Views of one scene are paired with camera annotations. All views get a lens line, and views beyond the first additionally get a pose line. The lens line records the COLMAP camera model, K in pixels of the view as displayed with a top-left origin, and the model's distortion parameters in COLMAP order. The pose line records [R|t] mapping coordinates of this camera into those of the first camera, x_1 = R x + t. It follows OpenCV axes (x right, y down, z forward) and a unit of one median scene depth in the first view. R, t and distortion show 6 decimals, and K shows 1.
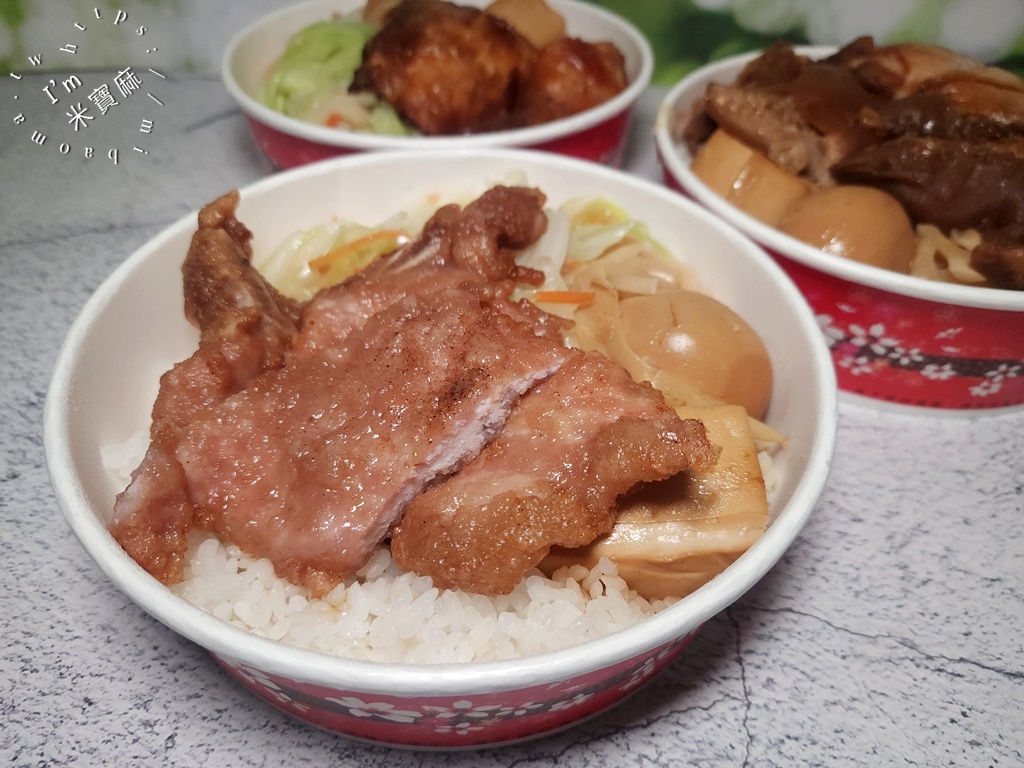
lens RADIAL K [[736.5, 0, 512.0], [0, 736.5, 384.0], [0, 0, 1]] dist [-0.001320, -0.002136]
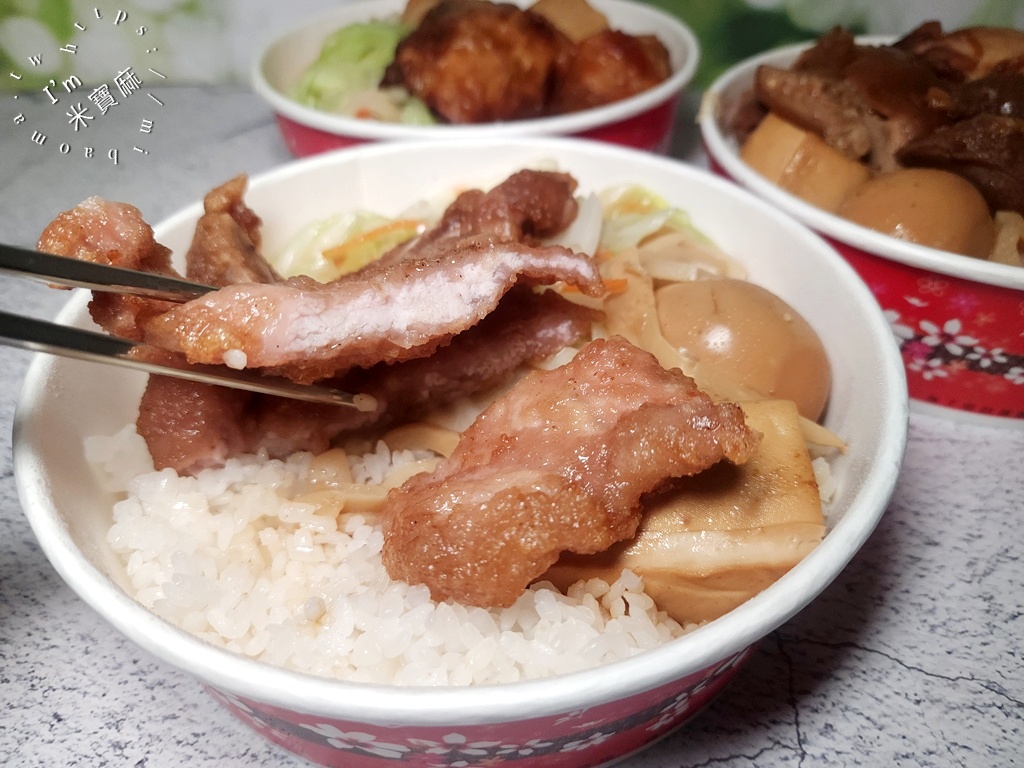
lens RADIAL K [[732.1, 0, 519.9], [0, 732.1, 387.6], [0, 0, 1]] dist [0.001693, -0.019061]
pose [[0.997534, 0.009736, -0.069508, 0.046354], [-0.013002, 0.998824, -0.046697, 0.051917], [0.068971, 0.047486, 0.996488, 0.108543]]
